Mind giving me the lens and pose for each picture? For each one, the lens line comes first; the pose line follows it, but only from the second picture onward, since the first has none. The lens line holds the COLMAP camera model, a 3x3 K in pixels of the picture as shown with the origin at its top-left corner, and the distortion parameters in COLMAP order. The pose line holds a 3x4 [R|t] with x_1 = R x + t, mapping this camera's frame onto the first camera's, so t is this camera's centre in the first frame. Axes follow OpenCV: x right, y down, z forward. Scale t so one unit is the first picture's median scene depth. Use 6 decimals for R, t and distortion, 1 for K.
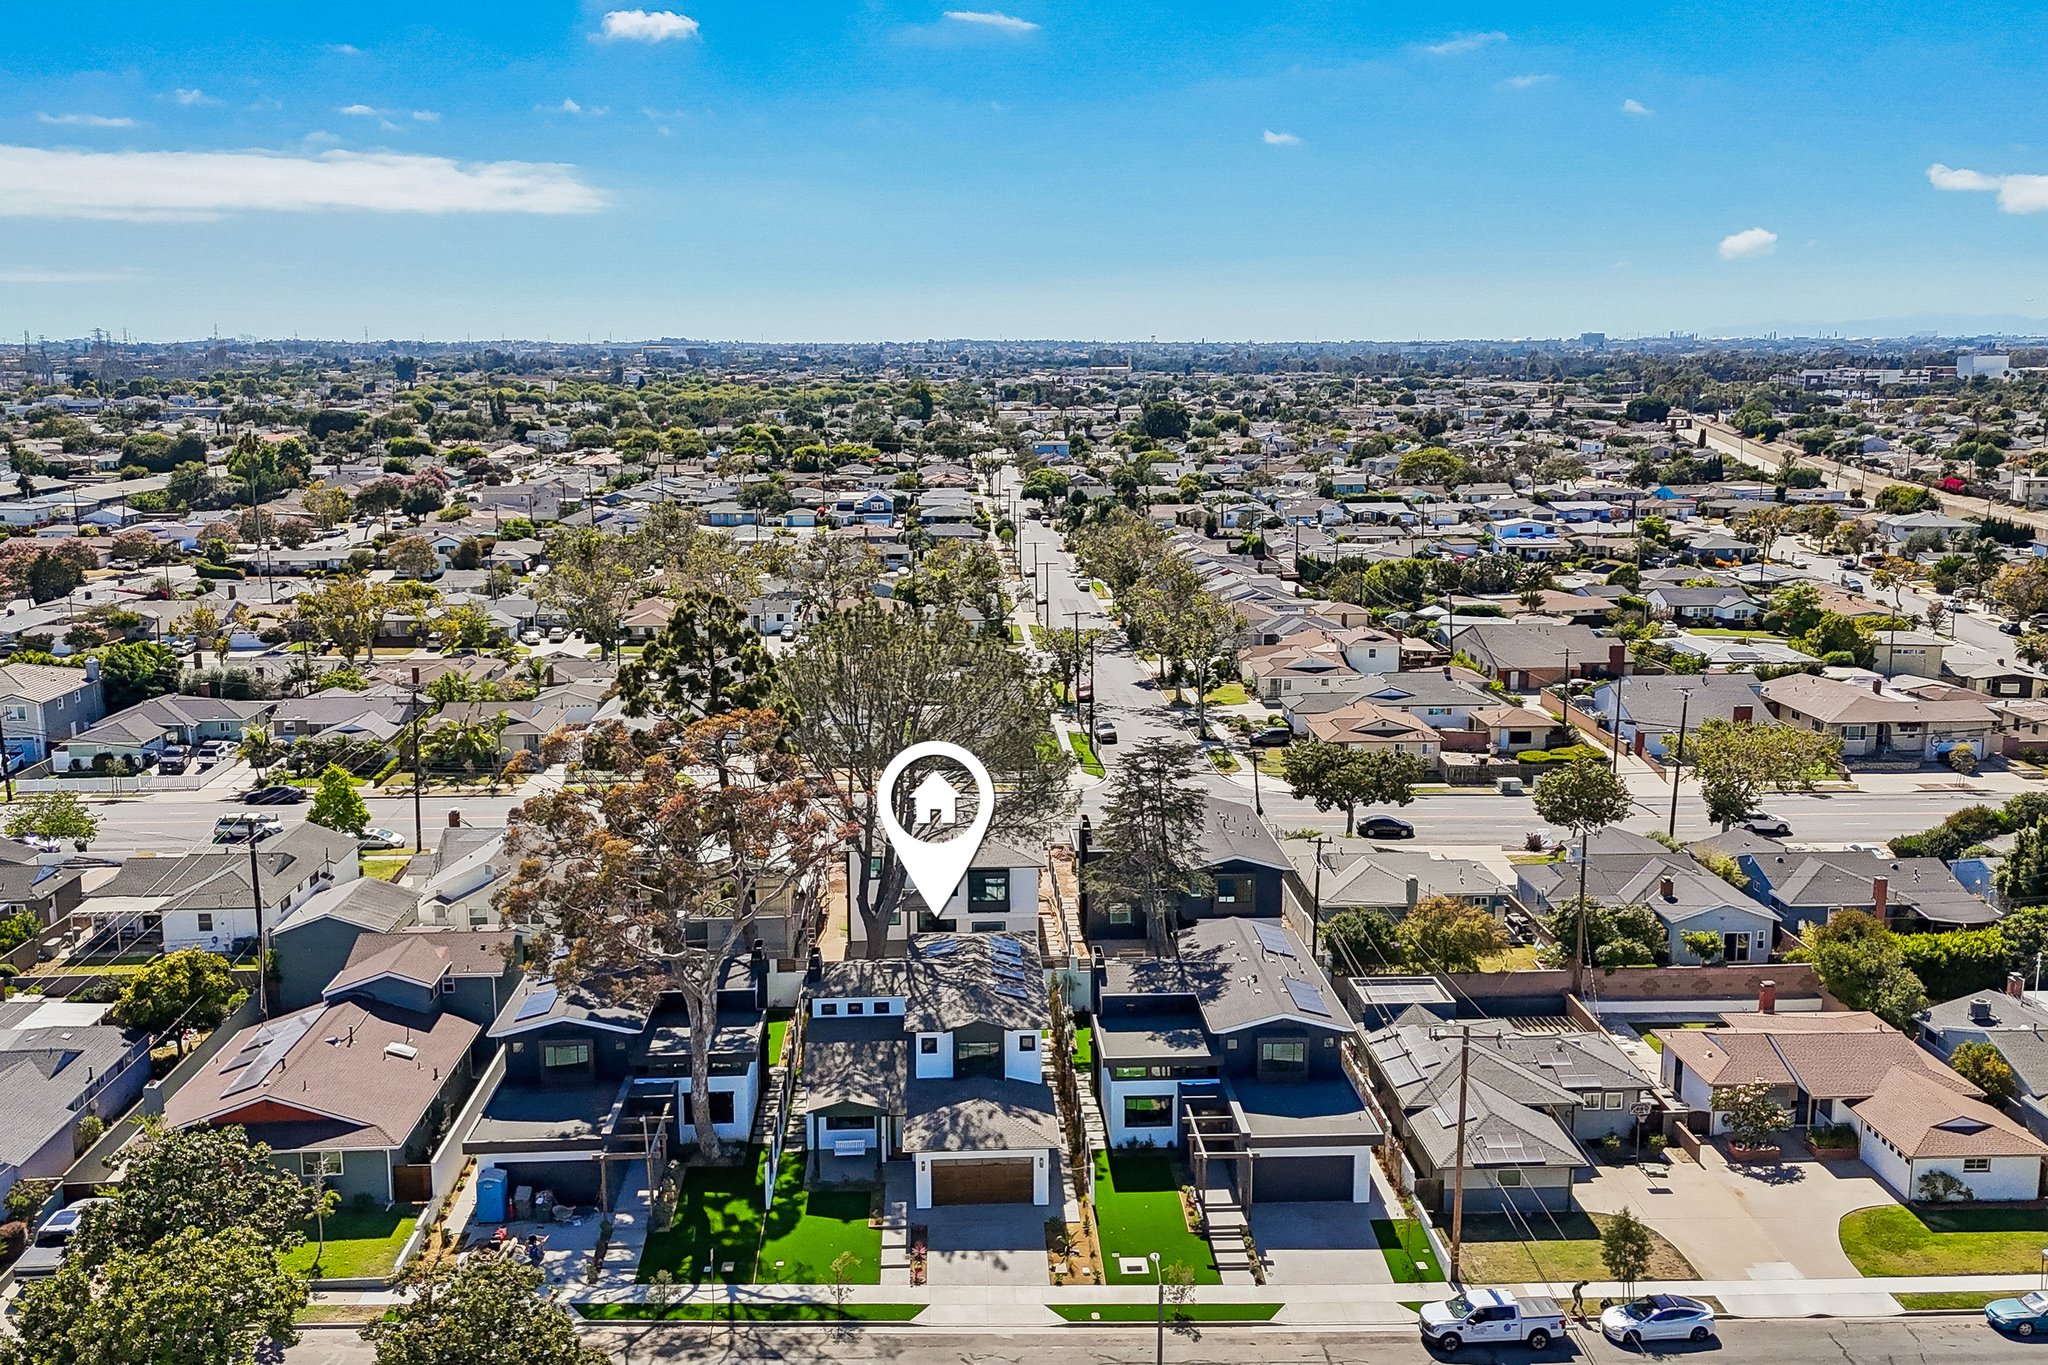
lens RADIAL K [[1815.4, 0, 1024.0], [0, 1815.4, 682.5], [0, 0, 1]] dist [0.121930, -0.193174]
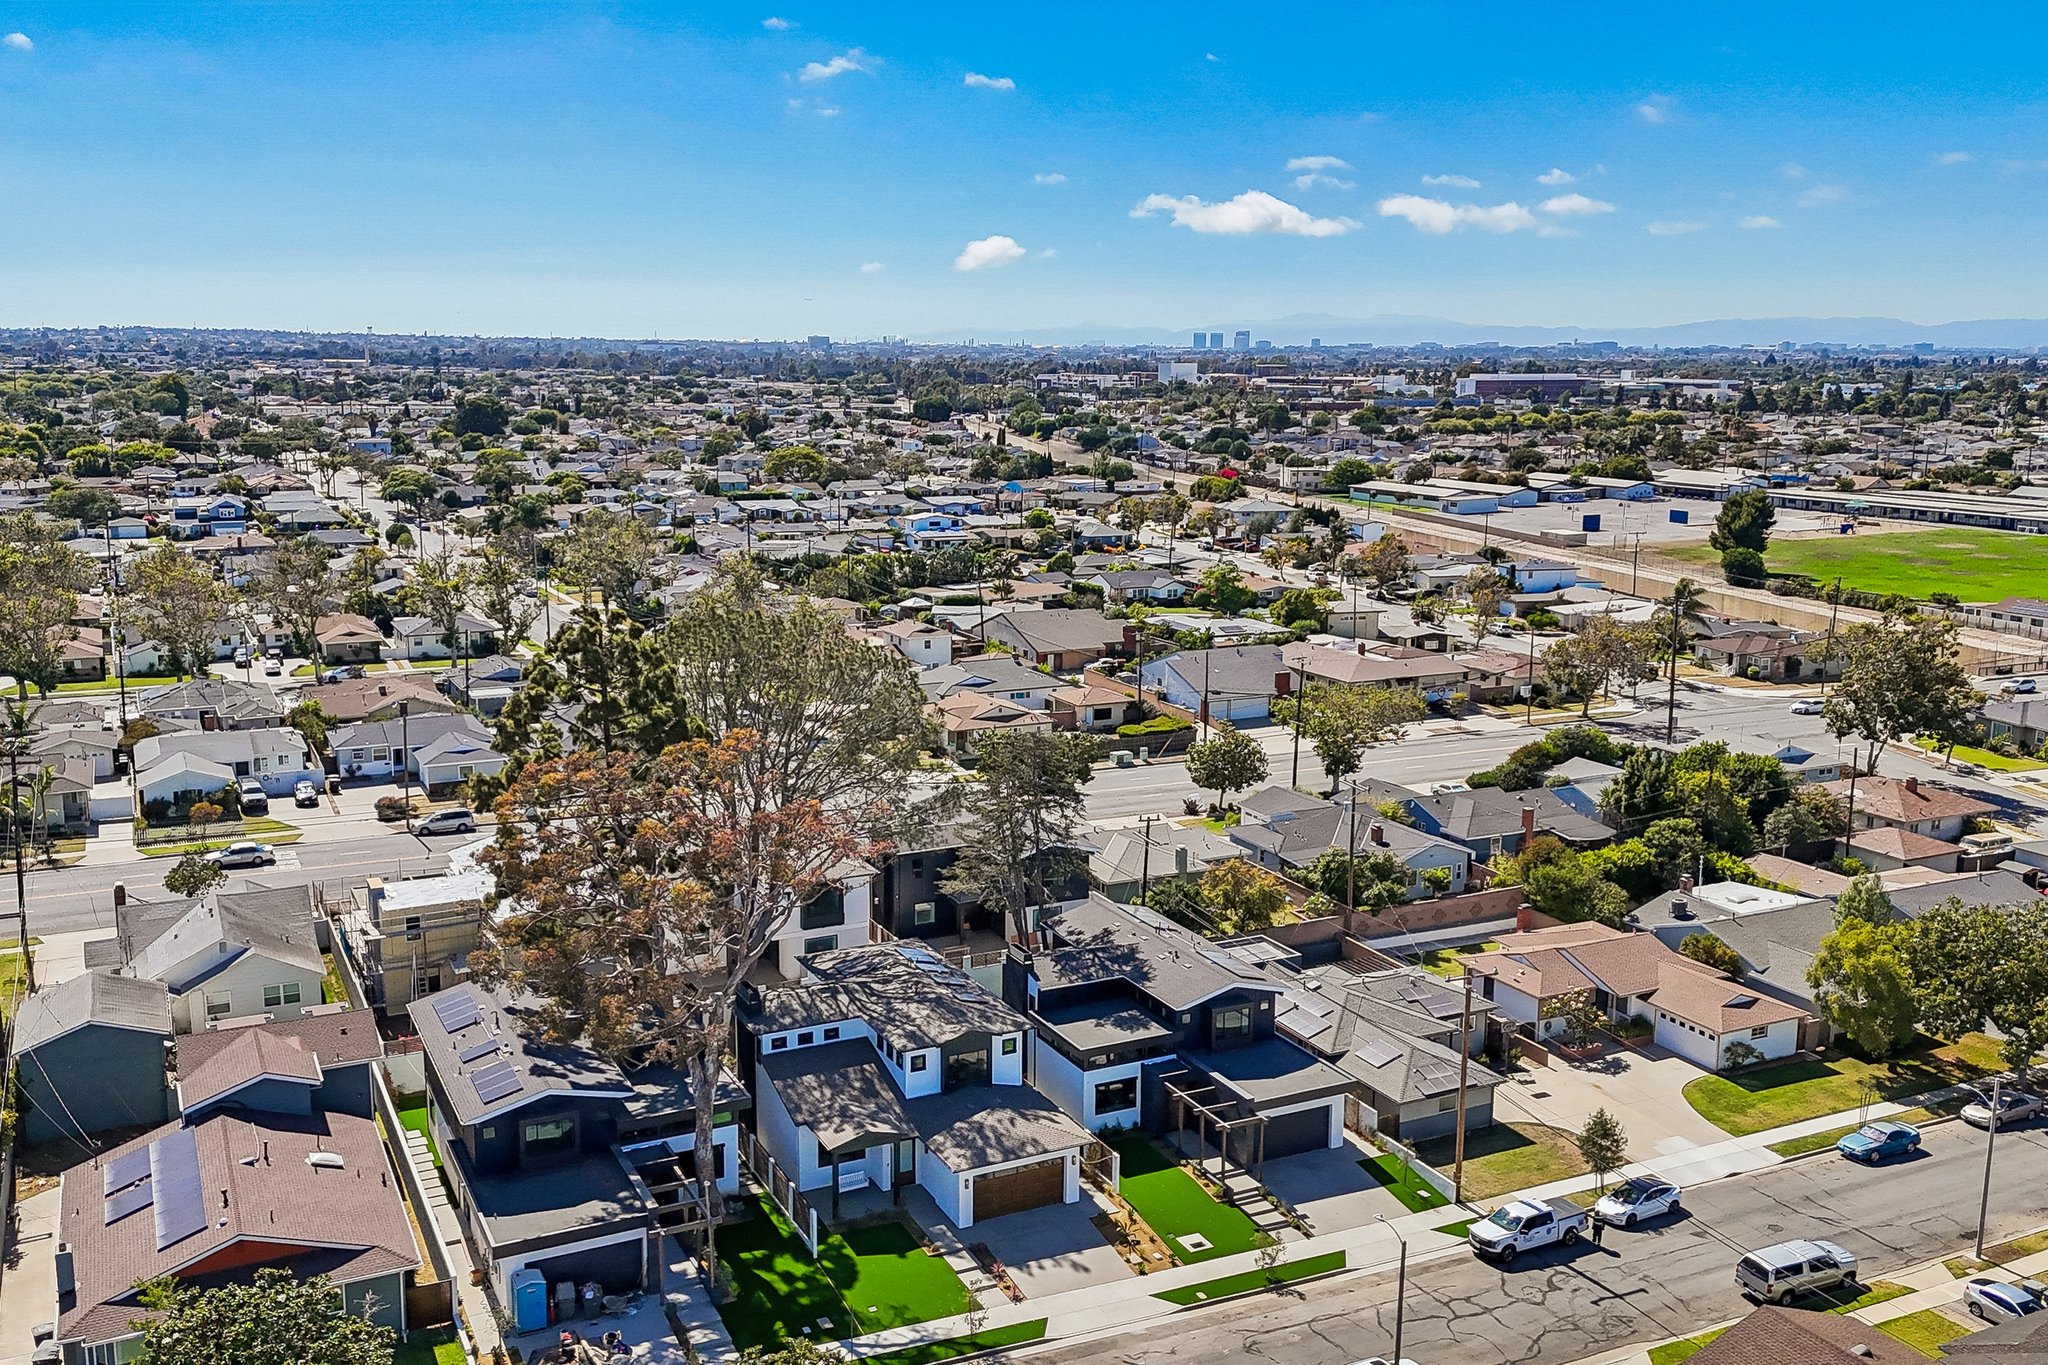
lens RADIAL K [[1794.9, 0, 1017.9], [0, 1794.9, 719.8], [0, 0, 1]] dist [0.124543, -0.196235]
pose [[0.916238, -0.070781, 0.394333, -0.237092], [0.061890, 0.997461, 0.035236, -0.008787], [-0.395826, -0.007879, 0.918292, 0.064677]]
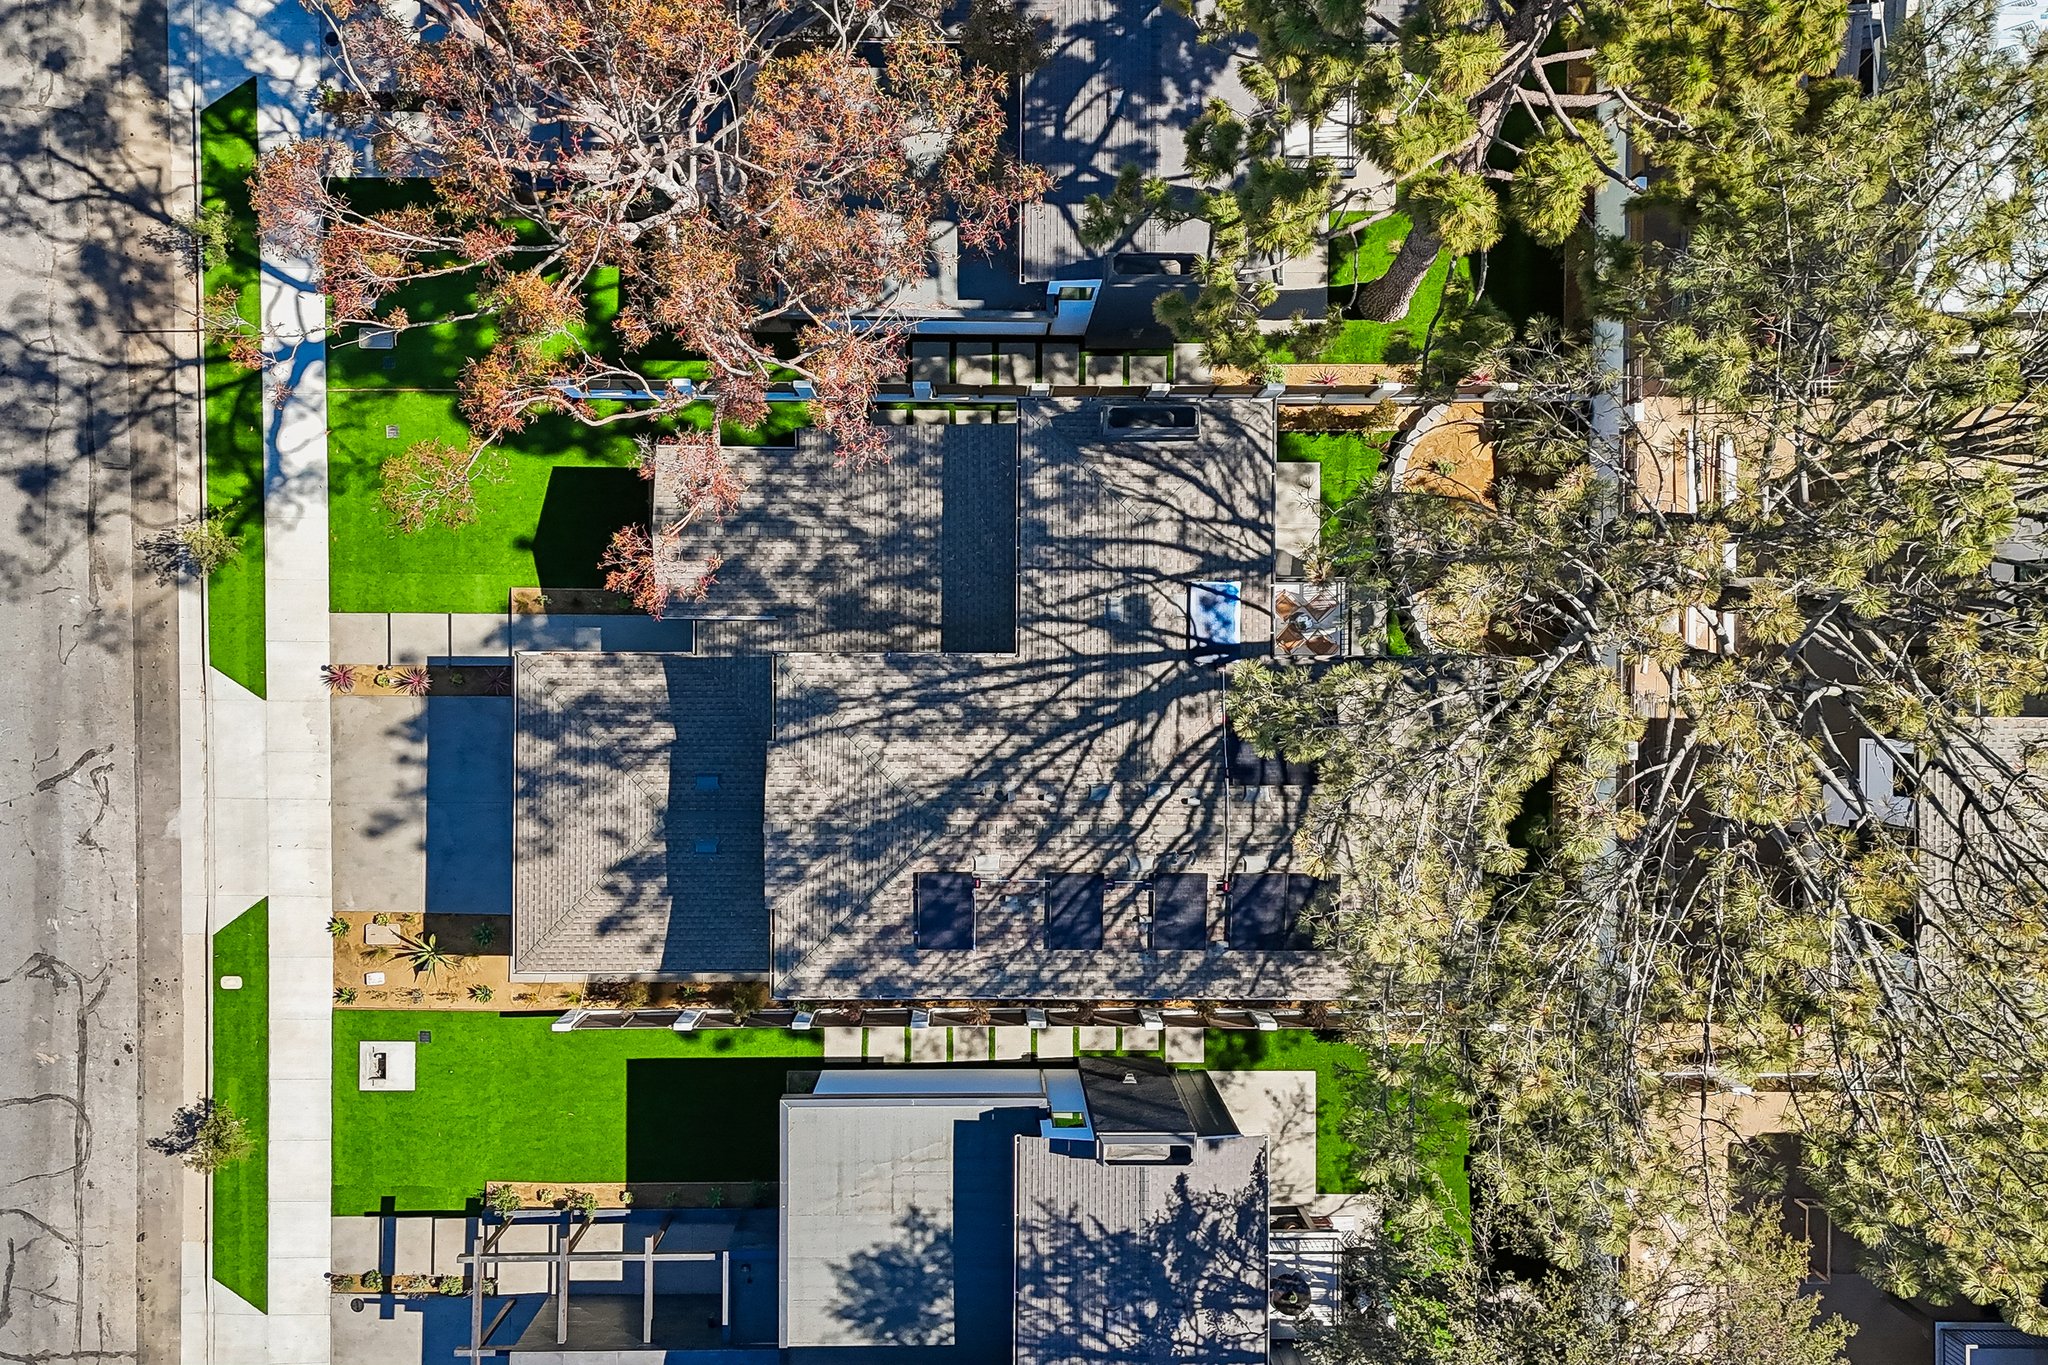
lens RADIAL K [[1788.1, 0, 1024.0], [0, 1788.1, 682.5], [0, 0, 1]] dist [0.100566, -0.125772]
pose [[-0.055416, 0.998402, 0.011108, -0.042237], [-0.204161, -0.022220, 0.978685, -0.148199], [0.977368, 0.051967, 0.205066, 0.620316]]
